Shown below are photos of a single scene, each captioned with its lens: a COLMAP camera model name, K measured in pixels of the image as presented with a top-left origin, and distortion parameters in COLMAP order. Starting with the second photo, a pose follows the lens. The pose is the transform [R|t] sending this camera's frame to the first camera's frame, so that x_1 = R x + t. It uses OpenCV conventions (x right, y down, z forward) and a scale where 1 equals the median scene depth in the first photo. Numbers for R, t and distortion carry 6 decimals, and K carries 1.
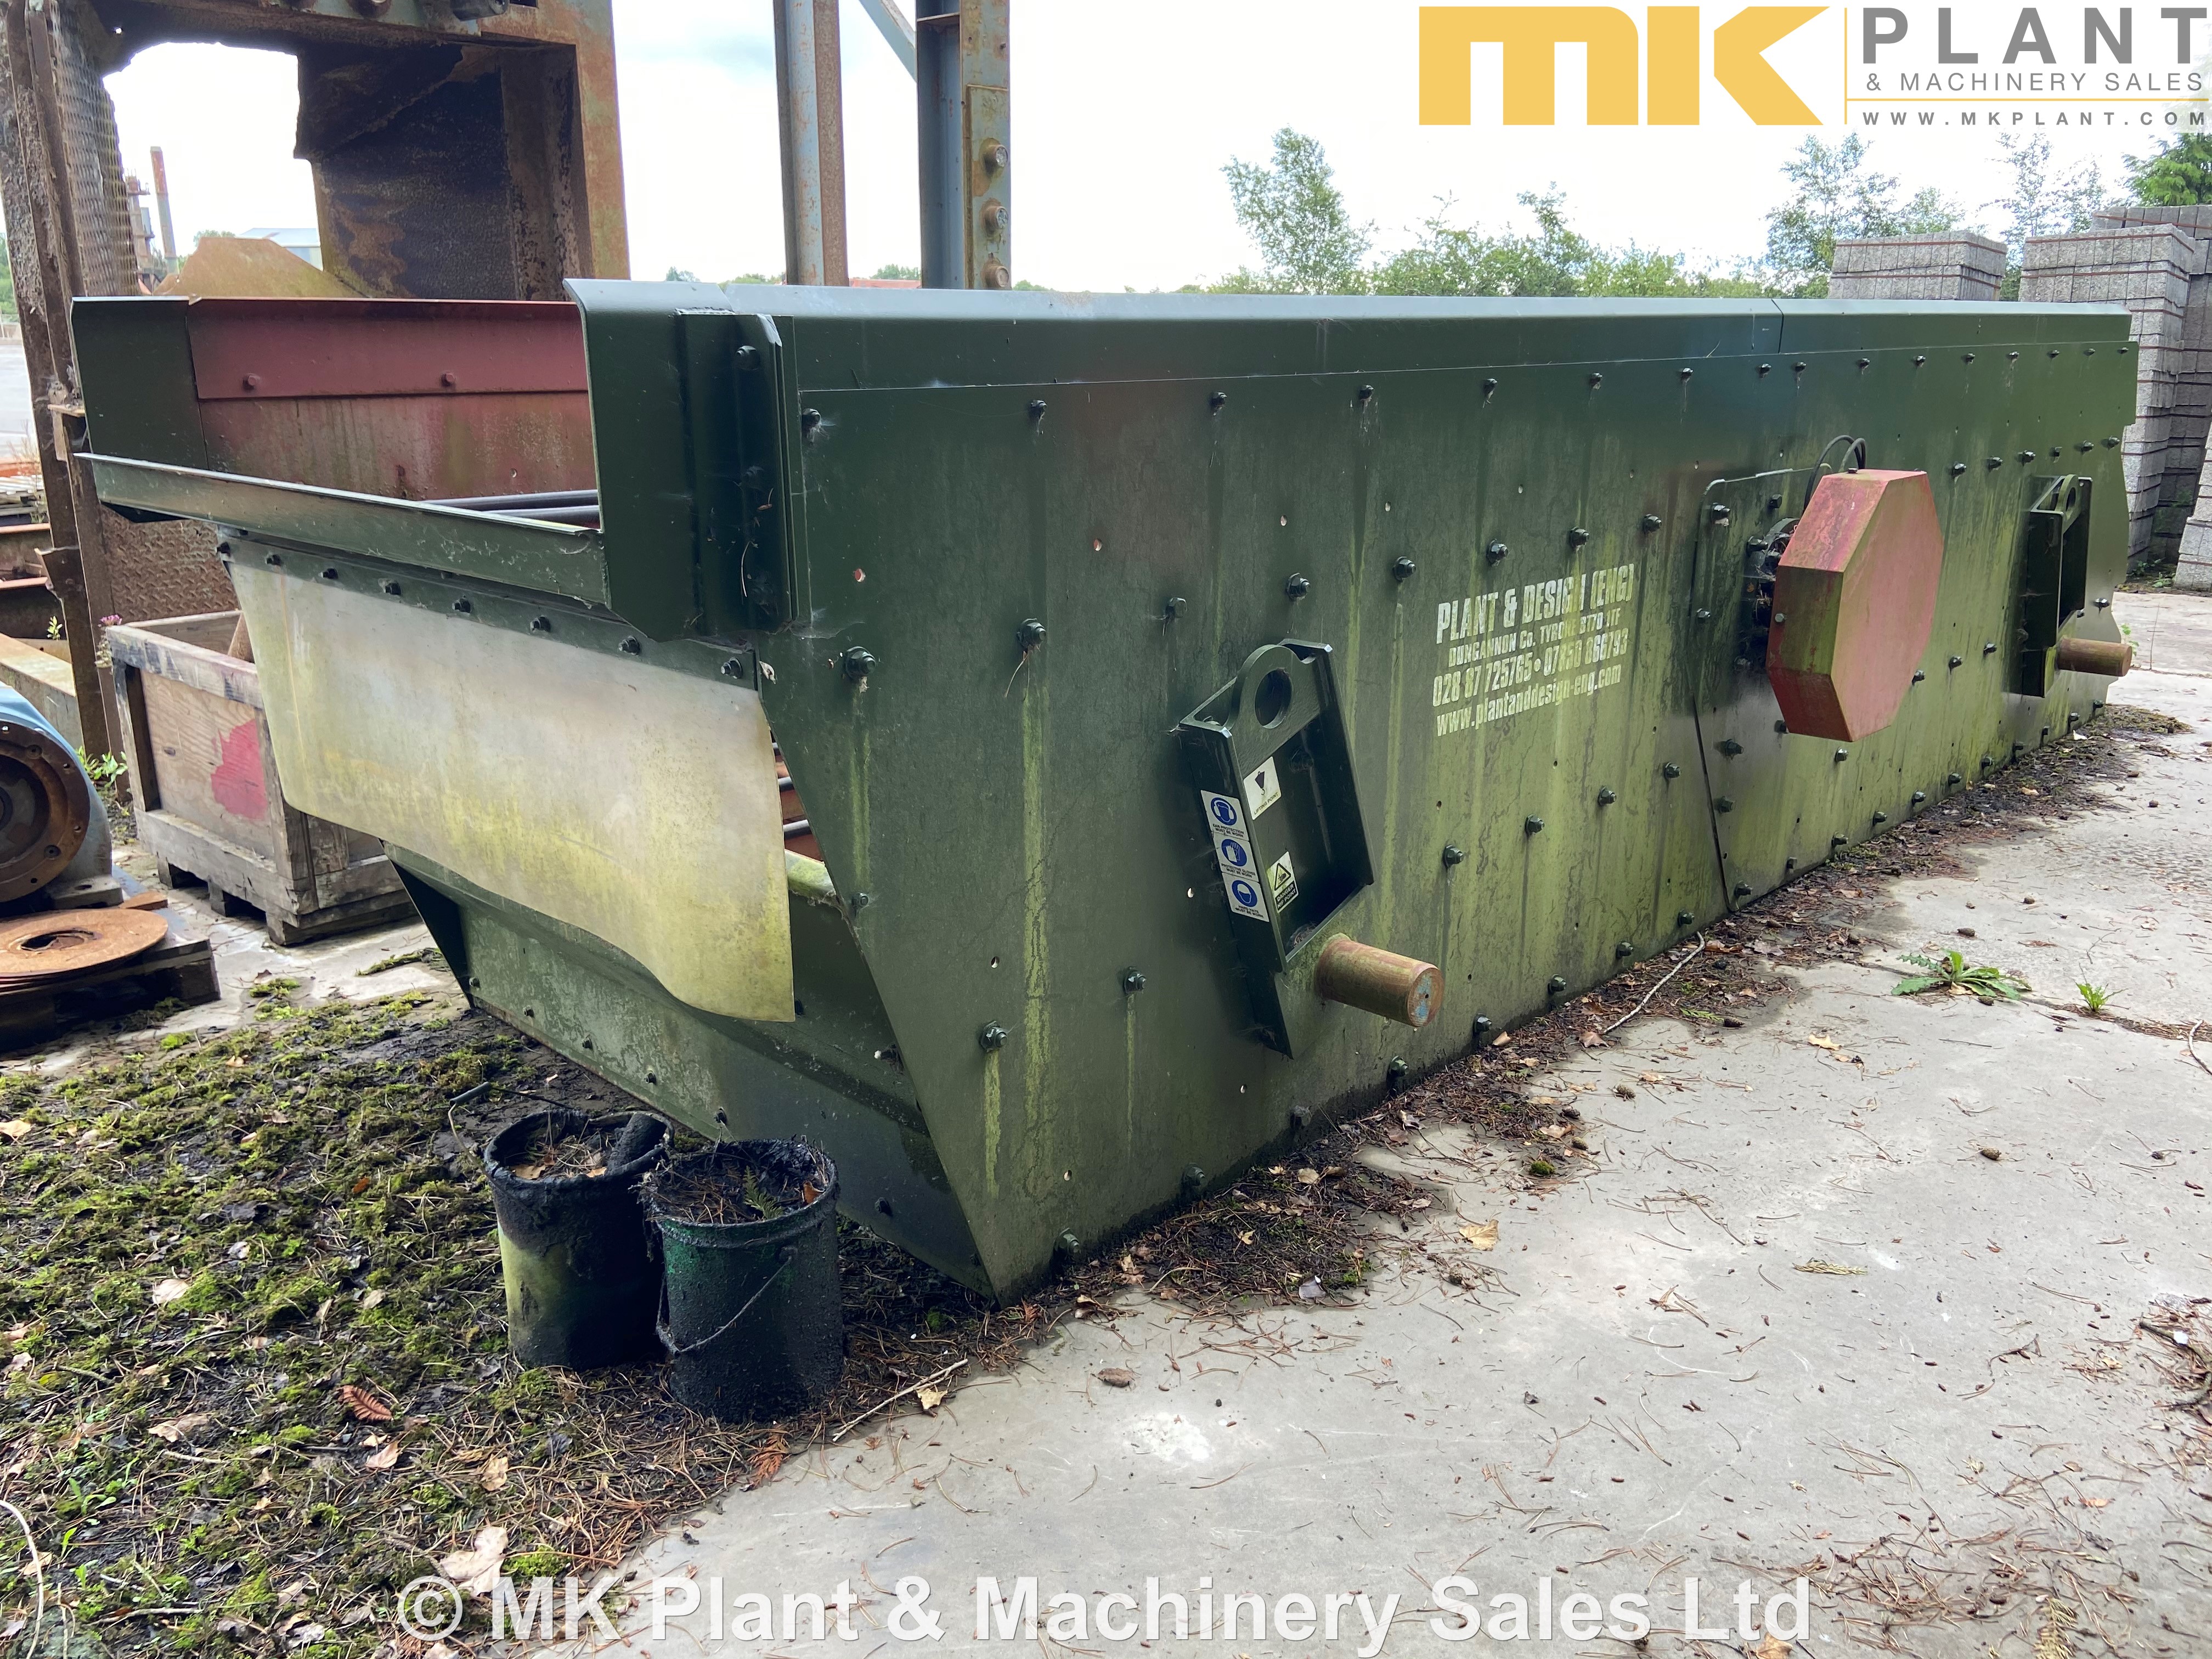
lens RADIAL K [[1668.1, 0, 1106.5], [0, 1668.1, 789.1], [0, 0, 1]] dist [0.138351, -0.184476]
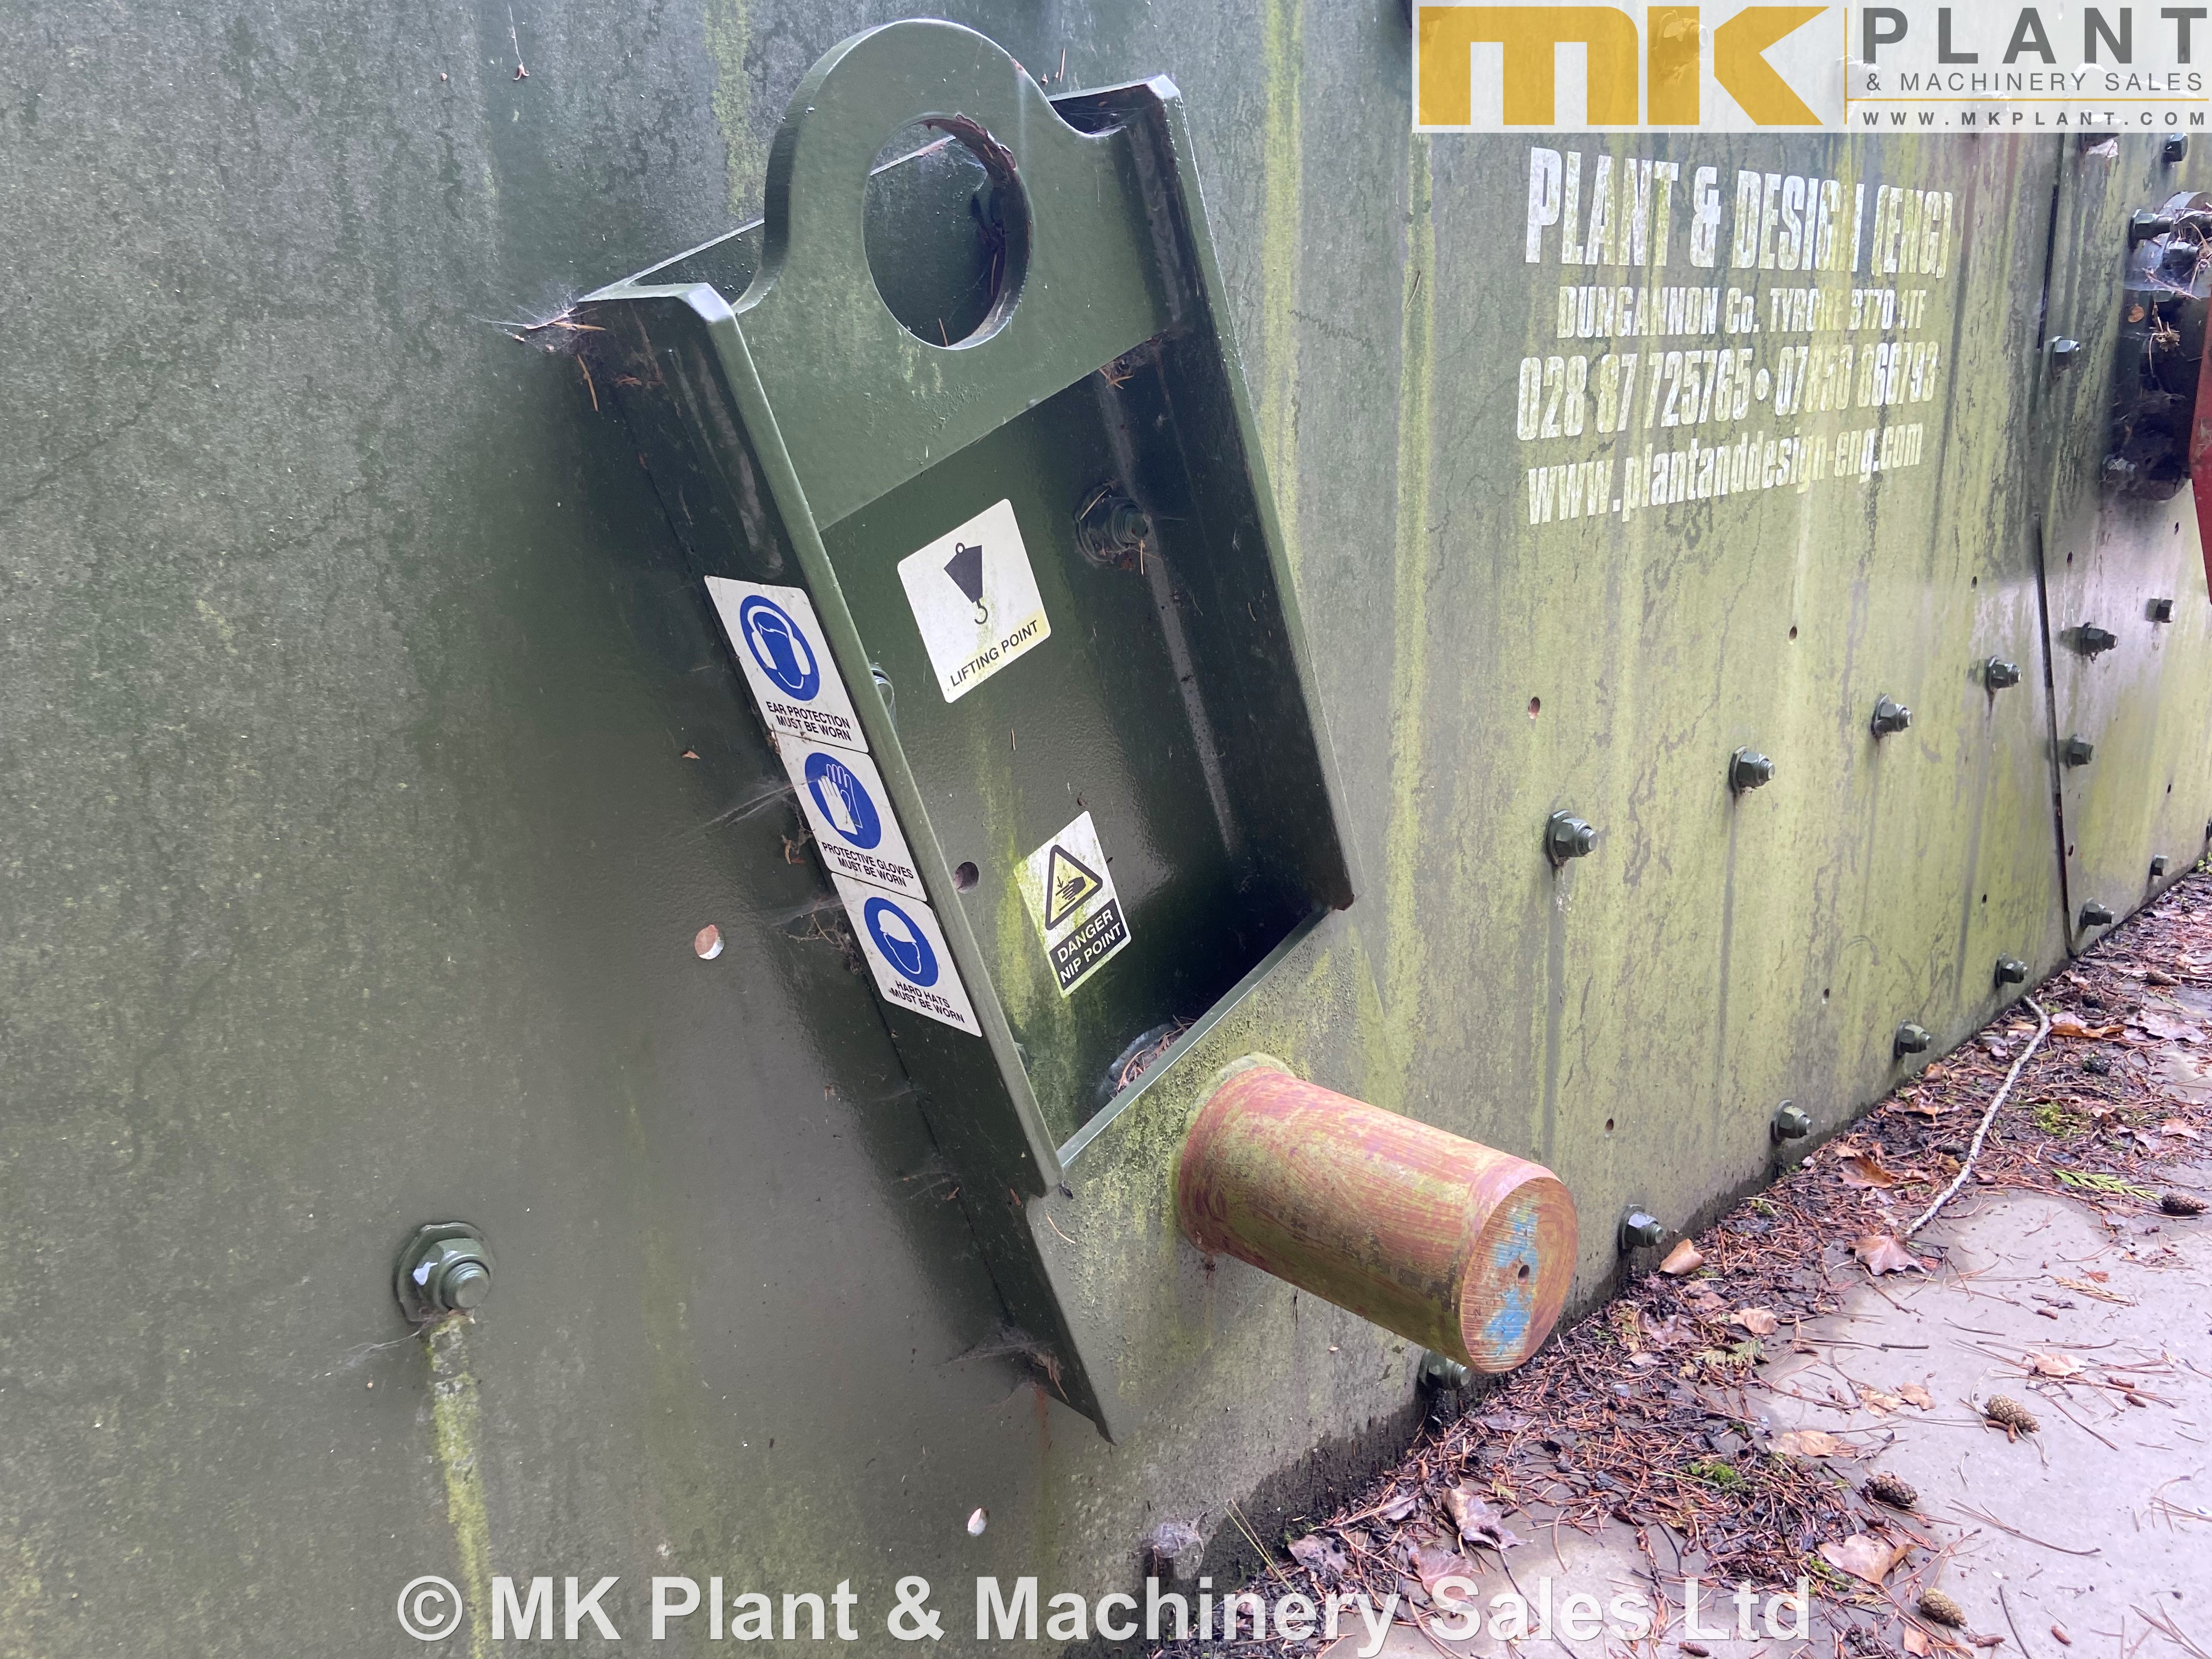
lens RADIAL K [[1668.1, 0, 1106.5], [0, 1668.1, 789.1], [0, 0, 1]] dist [0.138351, -0.184476]
pose [[0.999299, -0.014628, -0.034449, 0.107133], [0.013897, 0.999675, -0.021385, 0.034825], [0.034751, 0.020891, 0.999178, 0.580398]]
